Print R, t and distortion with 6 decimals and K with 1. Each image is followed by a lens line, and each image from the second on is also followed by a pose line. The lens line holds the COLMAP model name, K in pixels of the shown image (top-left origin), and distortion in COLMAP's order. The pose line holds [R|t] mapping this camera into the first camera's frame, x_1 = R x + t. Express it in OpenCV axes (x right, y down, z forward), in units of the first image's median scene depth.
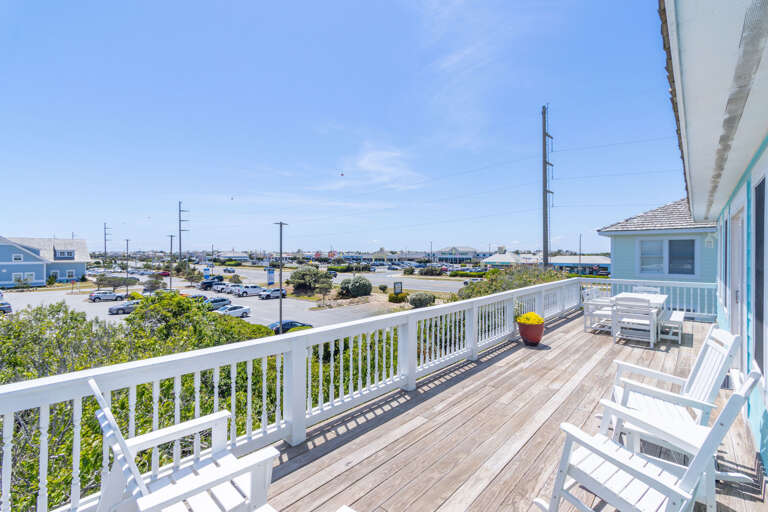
lens RADIAL K [[355.3, 0, 383.7], [0, 355.3, 246.4], [0, 0, 1]] dist [-0.027223, 0.026018]
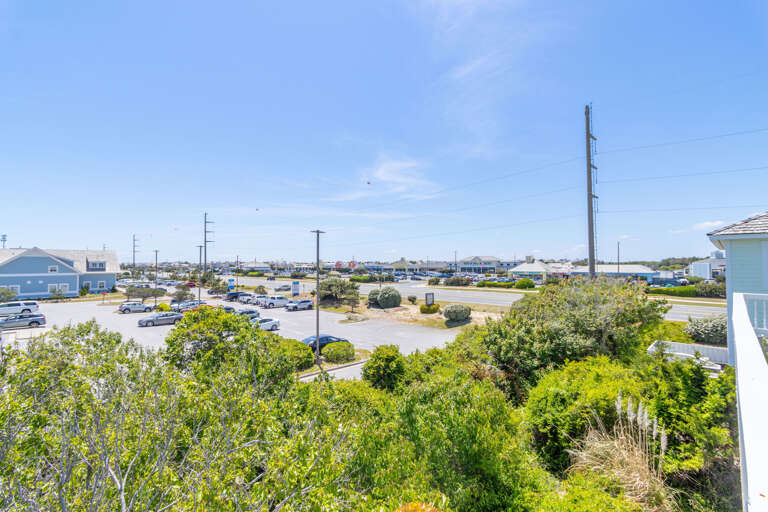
lens RADIAL K [[355.3, 0, 383.7], [0, 355.3, 246.4], [0, 0, 1]] dist [-0.027223, 0.026018]
pose [[0.998663, -0.007044, -0.051203, -0.022484], [0.005607, 0.999588, -0.028153, 0.000584], [0.051380, 0.027828, 0.998291, 0.024480]]
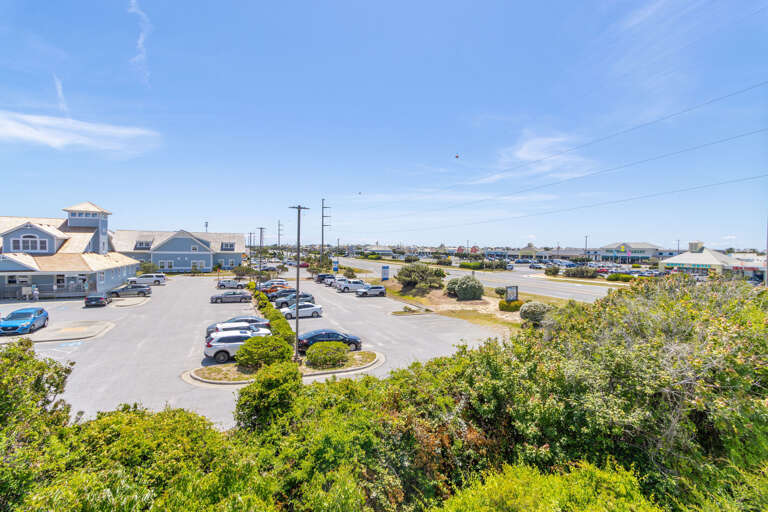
lens RADIAL K [[353.6, 0, 384.0], [0, 353.6, 256.0], [0, 0, 1]] dist [-0.022003, 0.020036]
pose [[0.913513, 0.022658, -0.406179, 0.063945], [-0.006181, 0.999105, 0.041833, 0.002405], [0.406764, -0.035705, 0.912835, 0.123894]]
